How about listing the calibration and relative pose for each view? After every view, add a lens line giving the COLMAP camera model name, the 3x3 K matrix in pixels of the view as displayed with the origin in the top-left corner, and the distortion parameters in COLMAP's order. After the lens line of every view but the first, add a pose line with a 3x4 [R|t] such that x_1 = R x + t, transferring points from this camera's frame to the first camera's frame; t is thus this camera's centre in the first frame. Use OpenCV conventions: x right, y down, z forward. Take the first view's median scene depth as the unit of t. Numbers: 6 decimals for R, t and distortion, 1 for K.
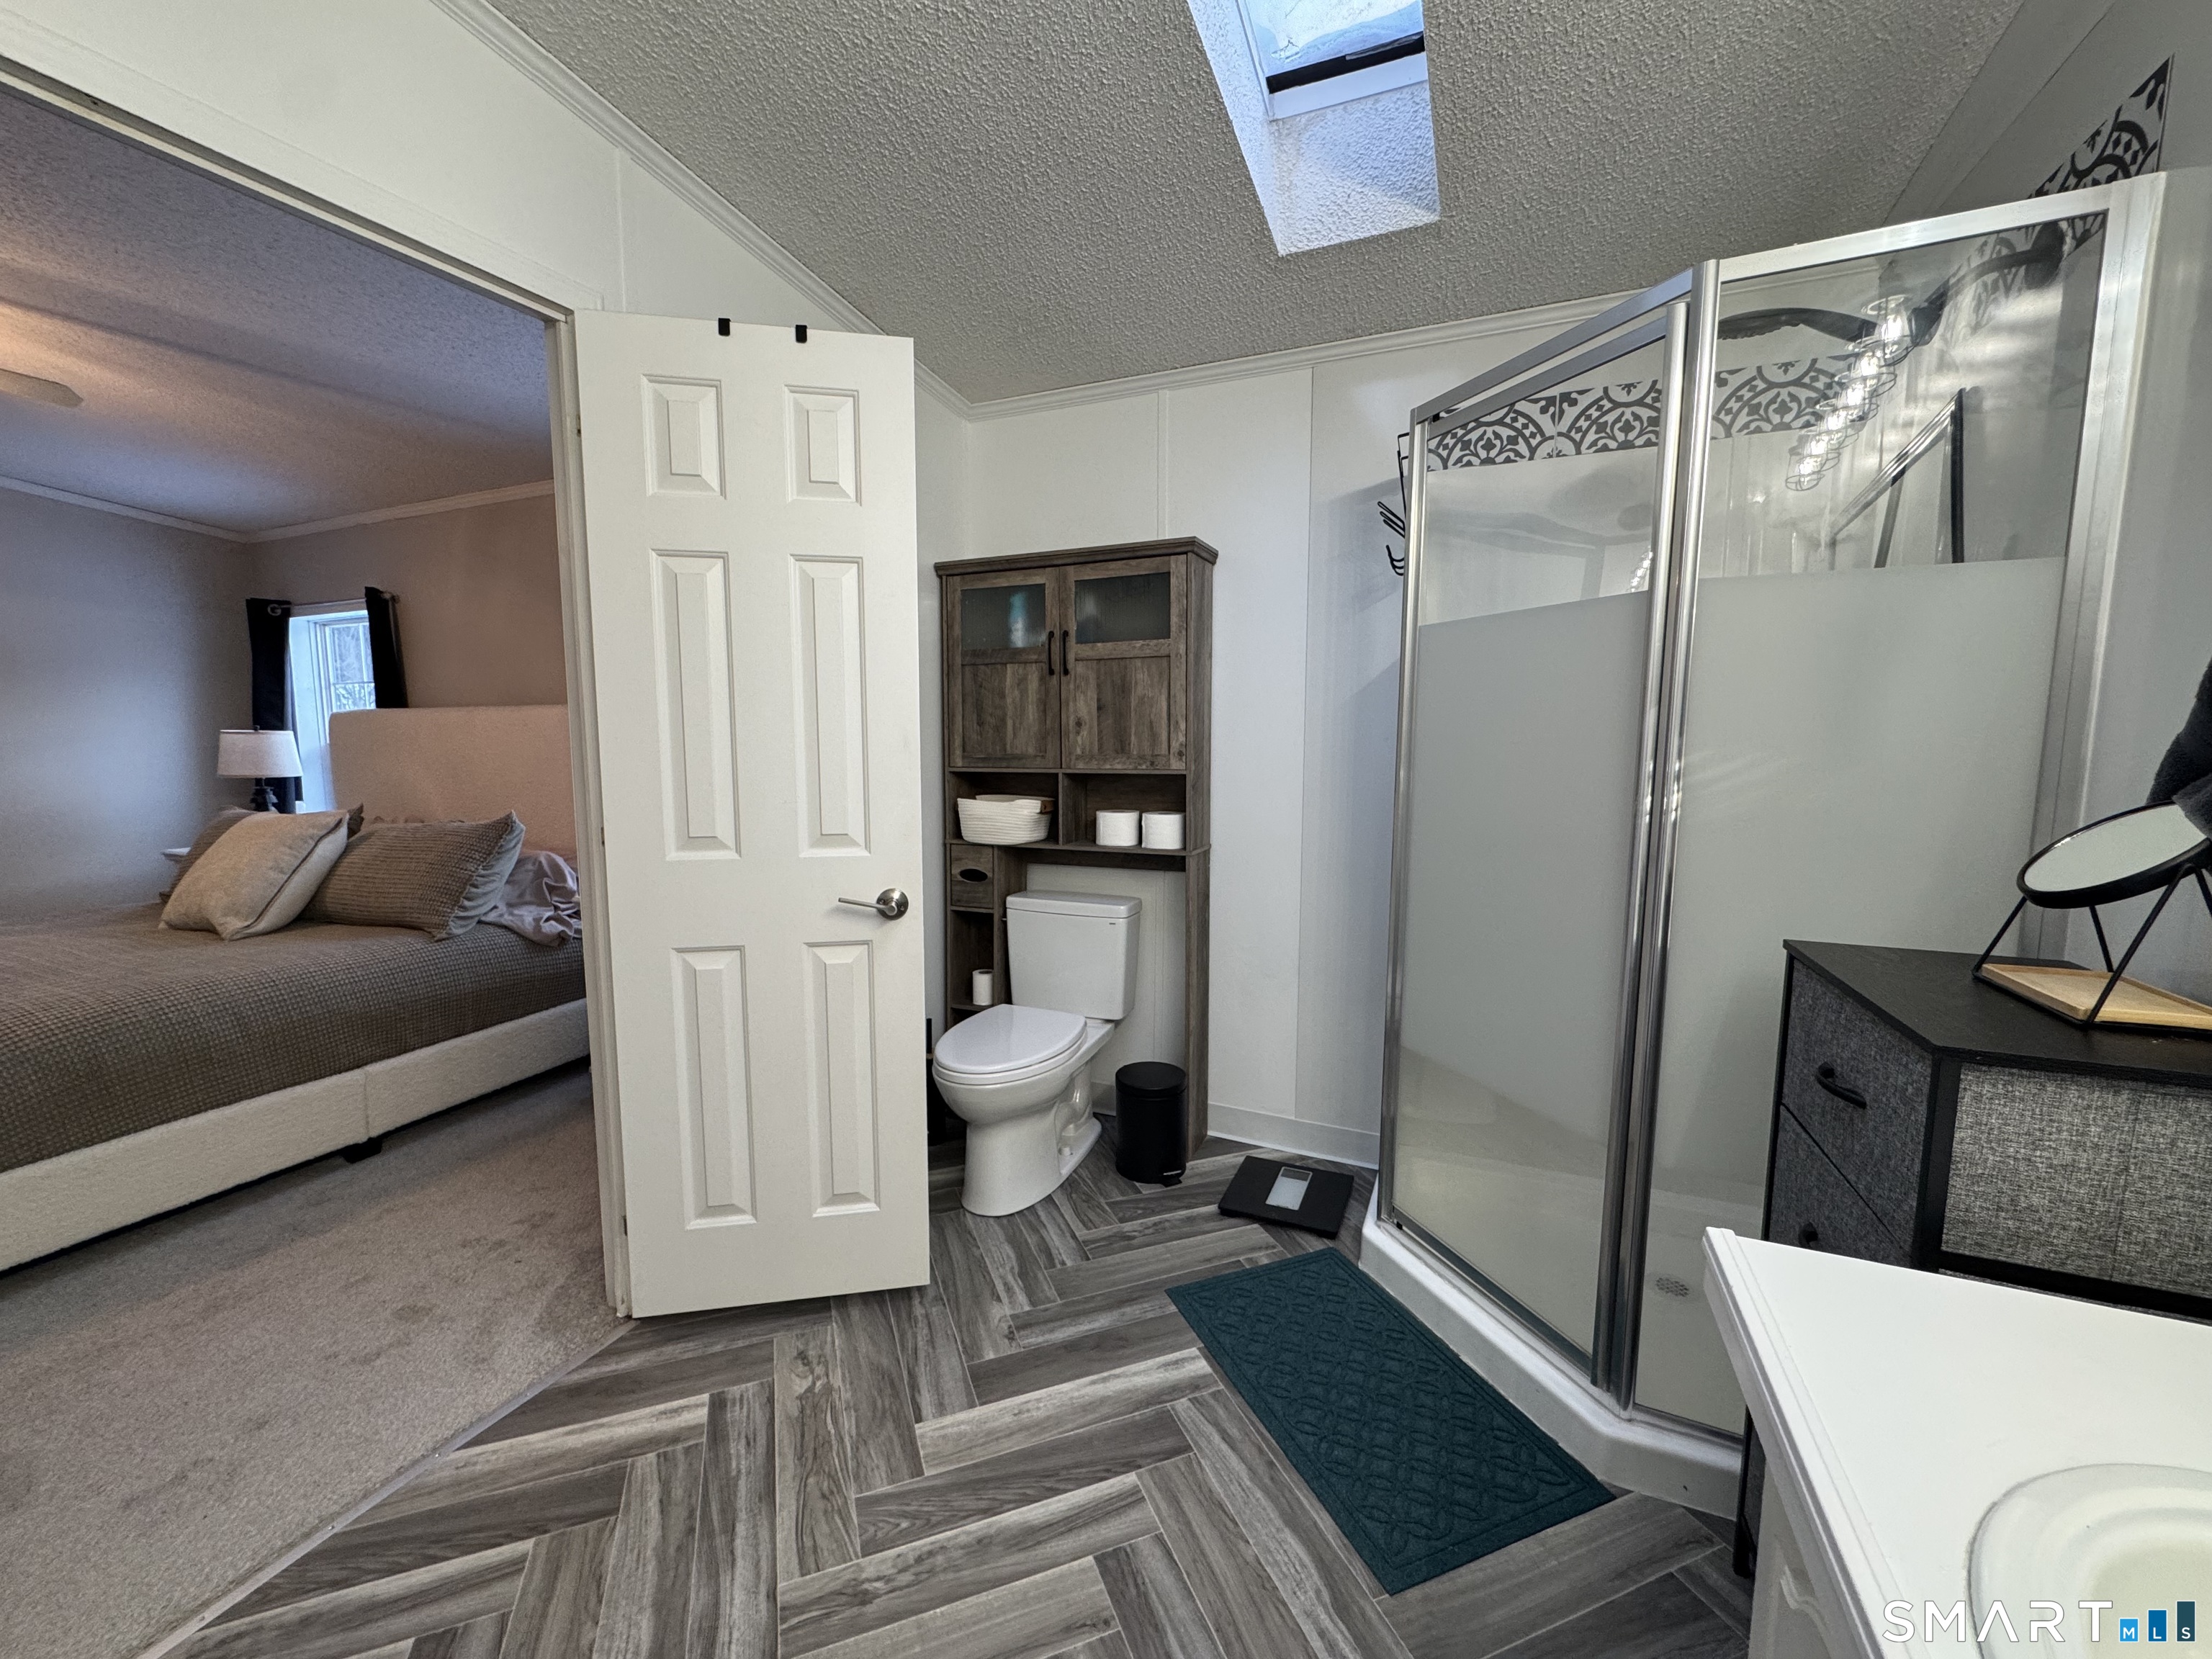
lens RADIAL K [[882.1, 0, 1102.0], [0, 882.1, 824.6], [0, 0, 1]] dist [-0.002859, 0.000727]
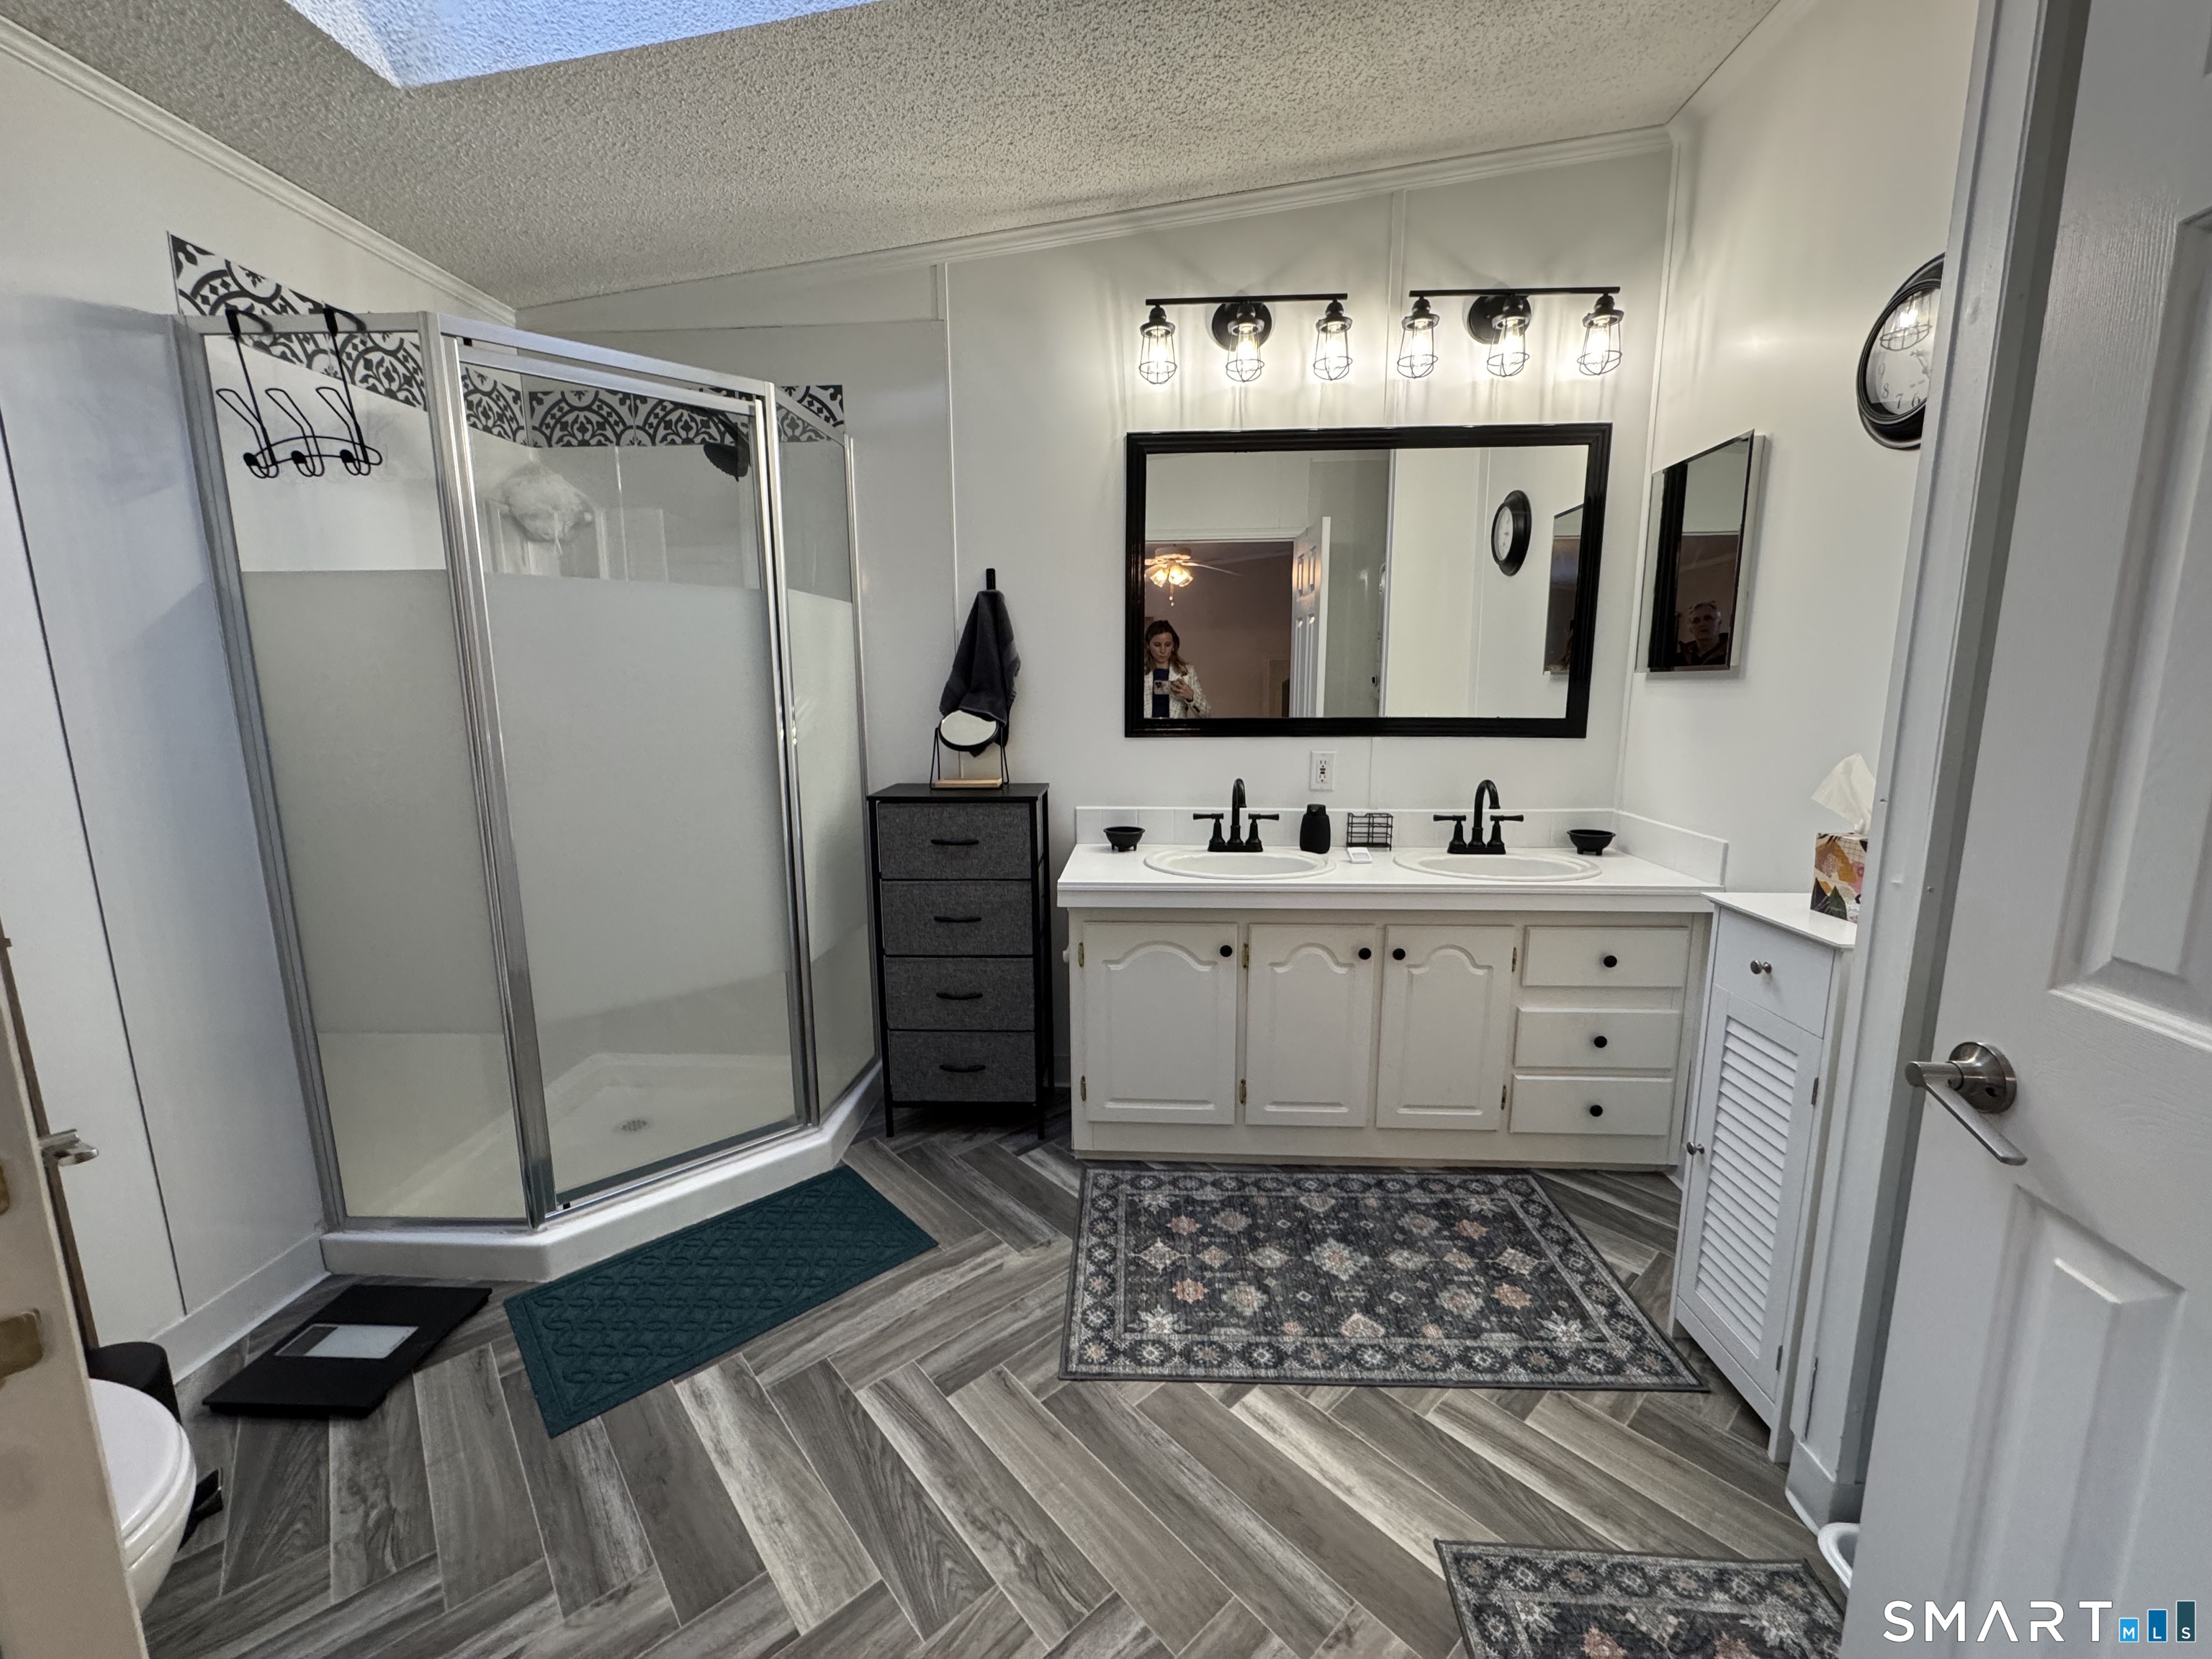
lens RADIAL K [[882.1, 0, 1101.3], [0, 882.1, 825.9], [0, 0, 1]] dist [-0.002859, 0.000727]
pose [[-0.352079, -0.151748, 0.923587, -0.810679], [0.107643, 0.973657, 0.201009, -0.093292], [-0.929760, 0.170188, -0.326469, 0.822486]]
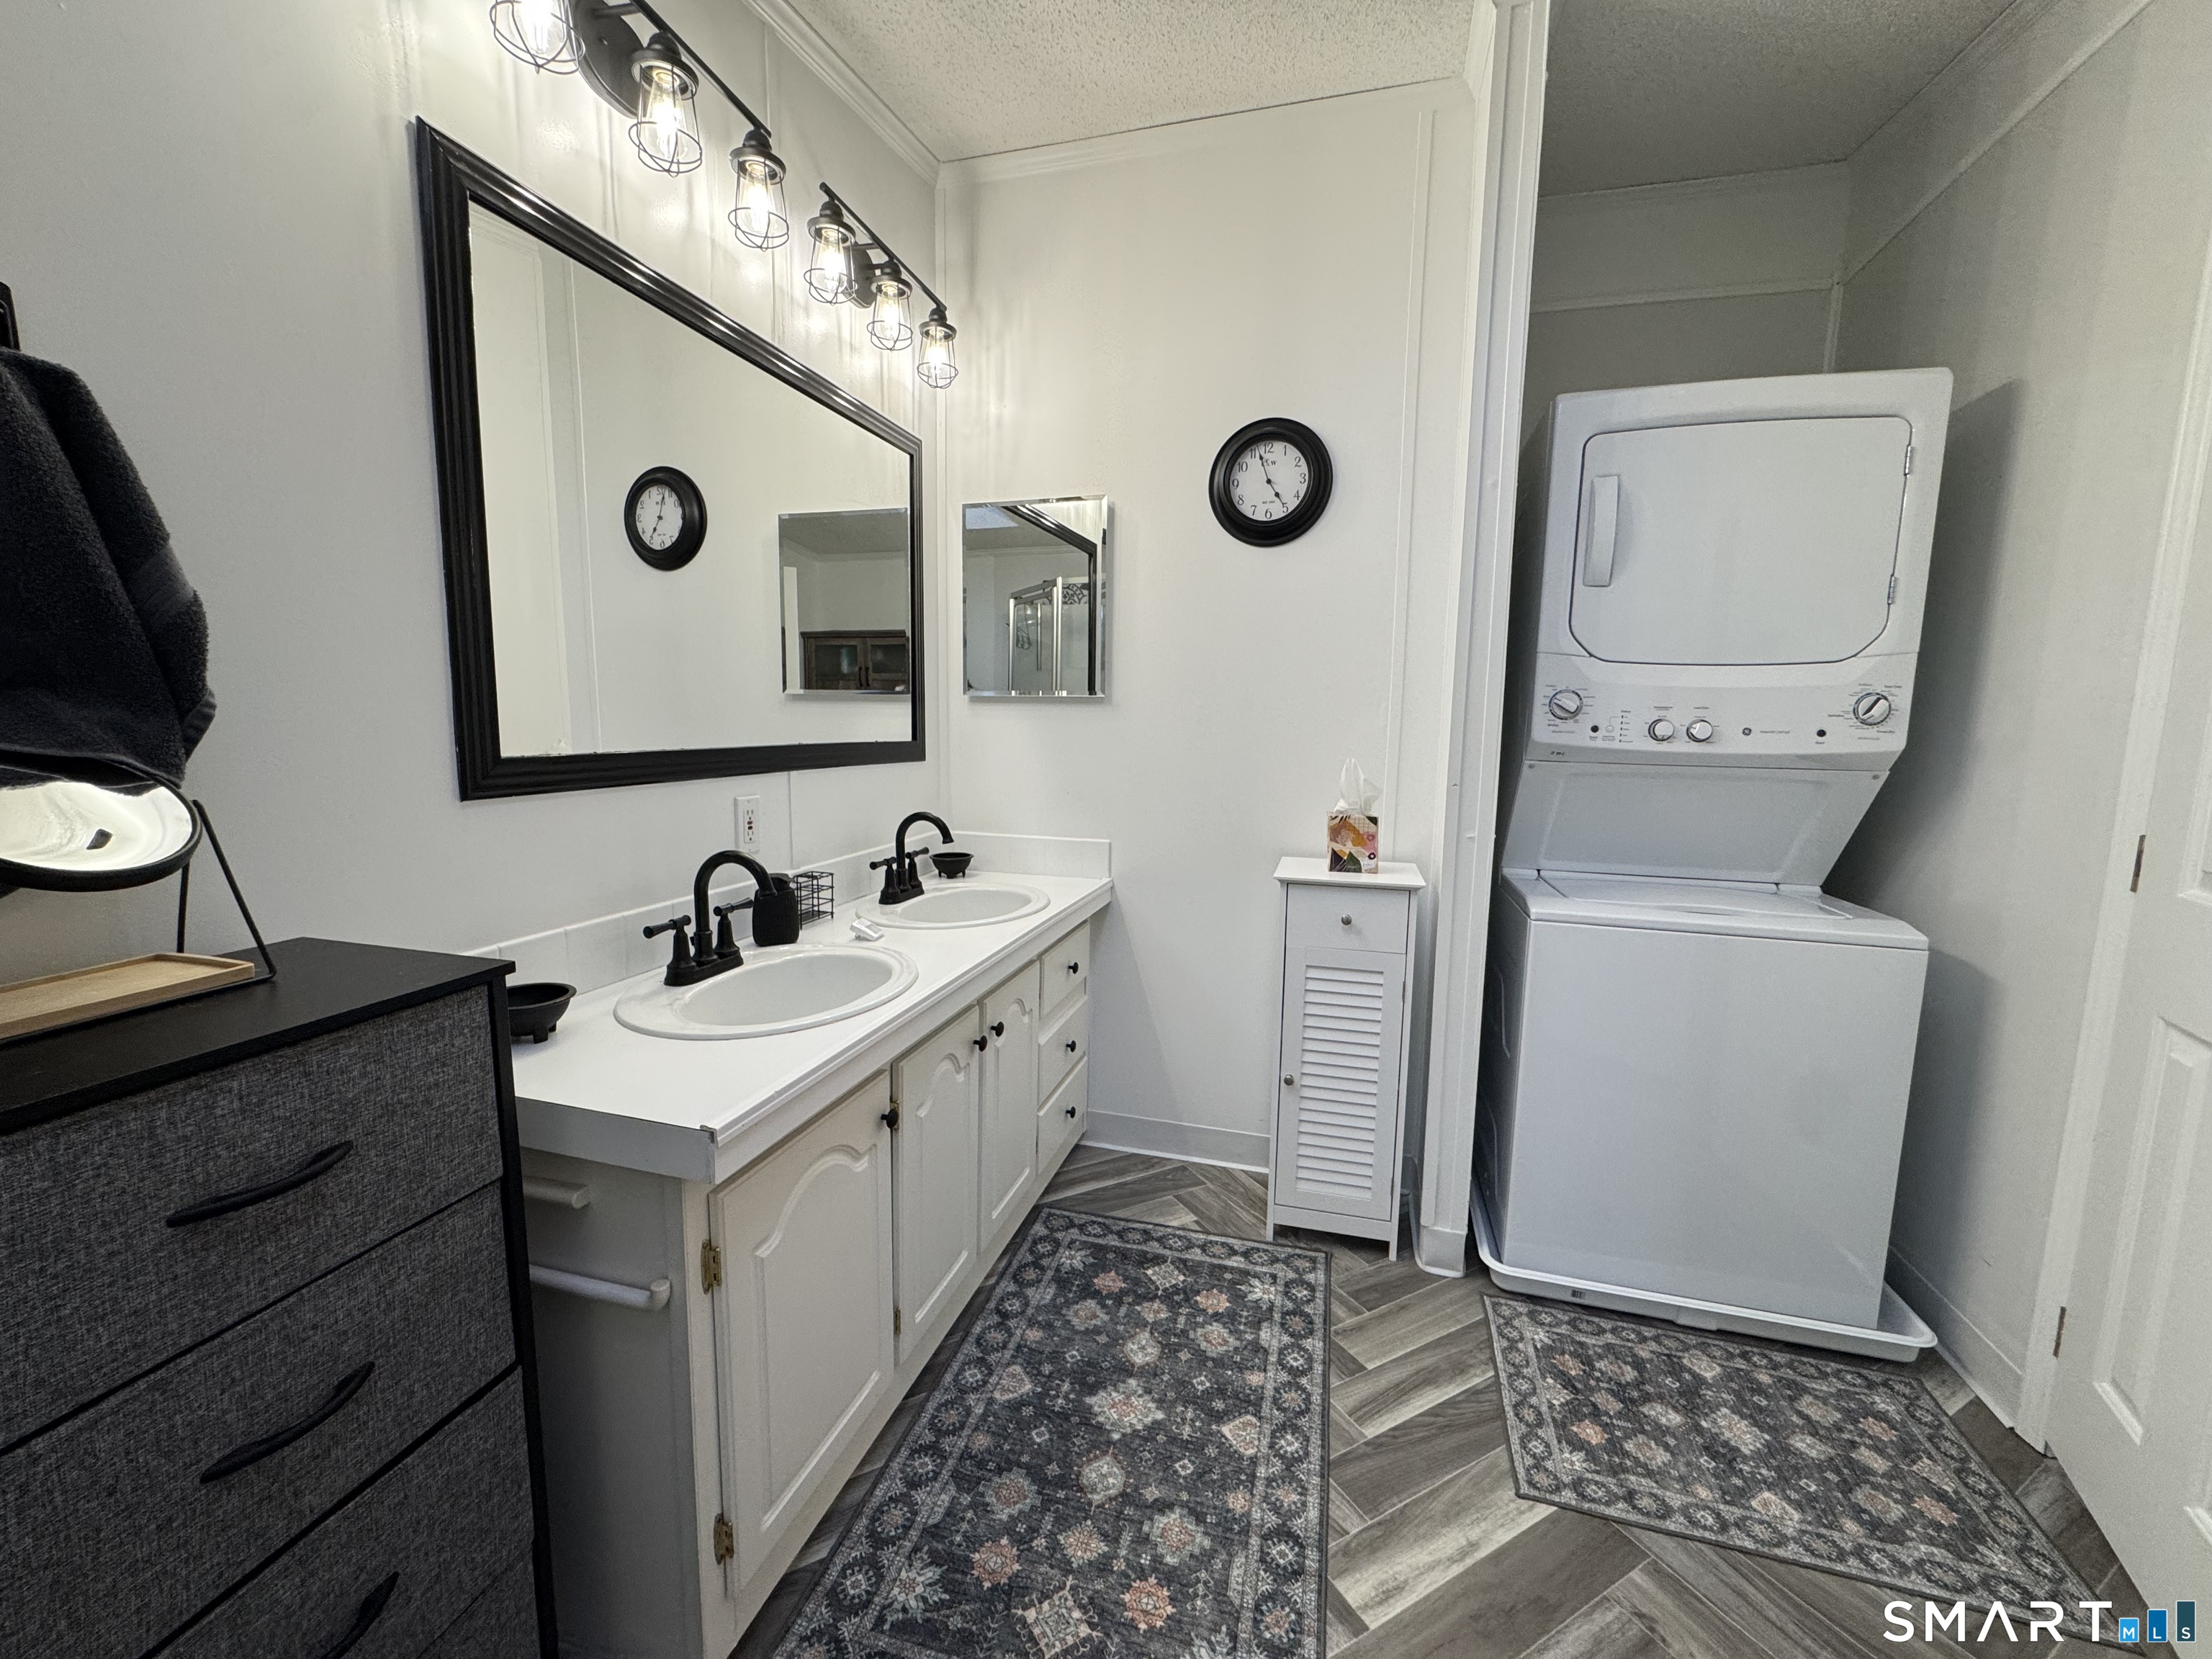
lens RADIAL K [[882.1, 0, 1106.7], [0, 882.1, 826.4], [0, 0, 1]] dist [-0.002859, 0.000727]
pose [[-0.990501, -0.001308, -0.137498, 0.174326], [-0.033453, 0.972203, 0.231736, -0.090951], [0.133372, 0.234134, -0.963012, 1.000584]]
